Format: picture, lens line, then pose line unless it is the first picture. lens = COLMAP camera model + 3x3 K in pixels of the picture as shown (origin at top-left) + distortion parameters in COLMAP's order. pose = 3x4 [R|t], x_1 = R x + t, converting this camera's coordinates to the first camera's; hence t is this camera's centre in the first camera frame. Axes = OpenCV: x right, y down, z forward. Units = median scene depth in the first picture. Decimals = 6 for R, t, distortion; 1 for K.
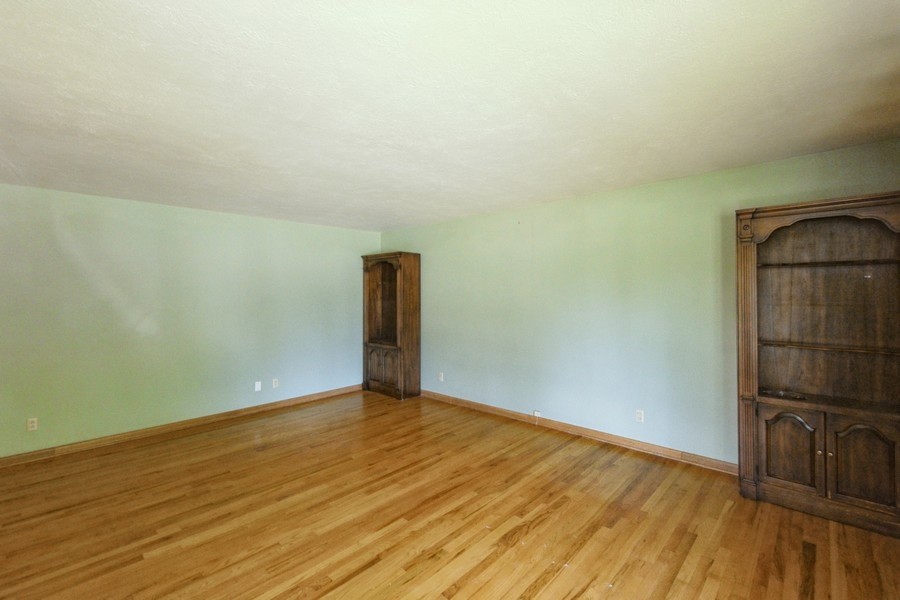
lens RADIAL K [[392.3, 0, 451.2], [0, 392.3, 294.5], [0, 0, 1]] dist [0.003422, -0.003969]
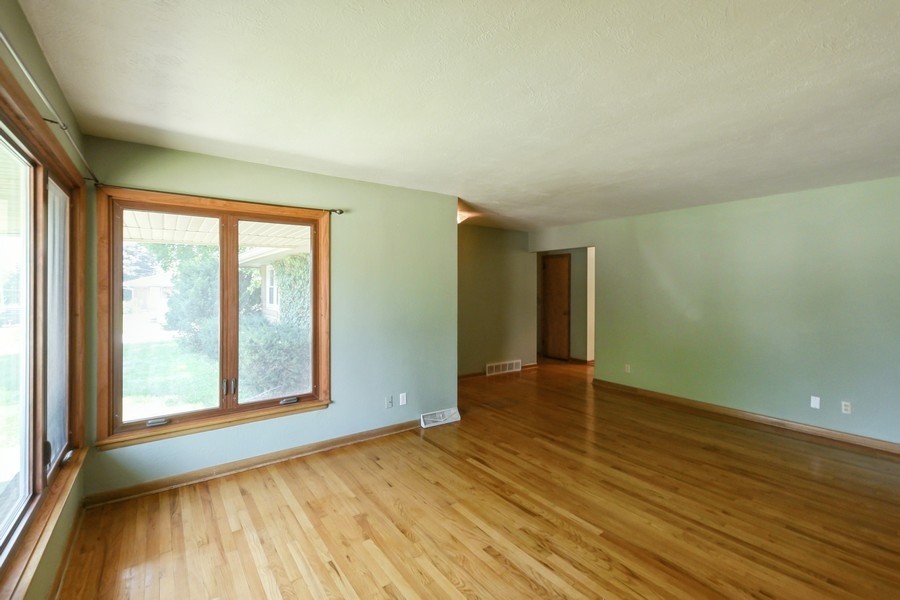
lens RADIAL K [[392.3, 0, 451.0], [0, 392.3, 292.3], [0, 0, 1]] dist [0.003422, -0.003969]
pose [[-0.175496, 0.026609, -0.984121, 0.769518], [-0.003362, 0.999613, 0.027627, -0.020306], [0.984474, 0.008157, -0.175338, 0.734747]]
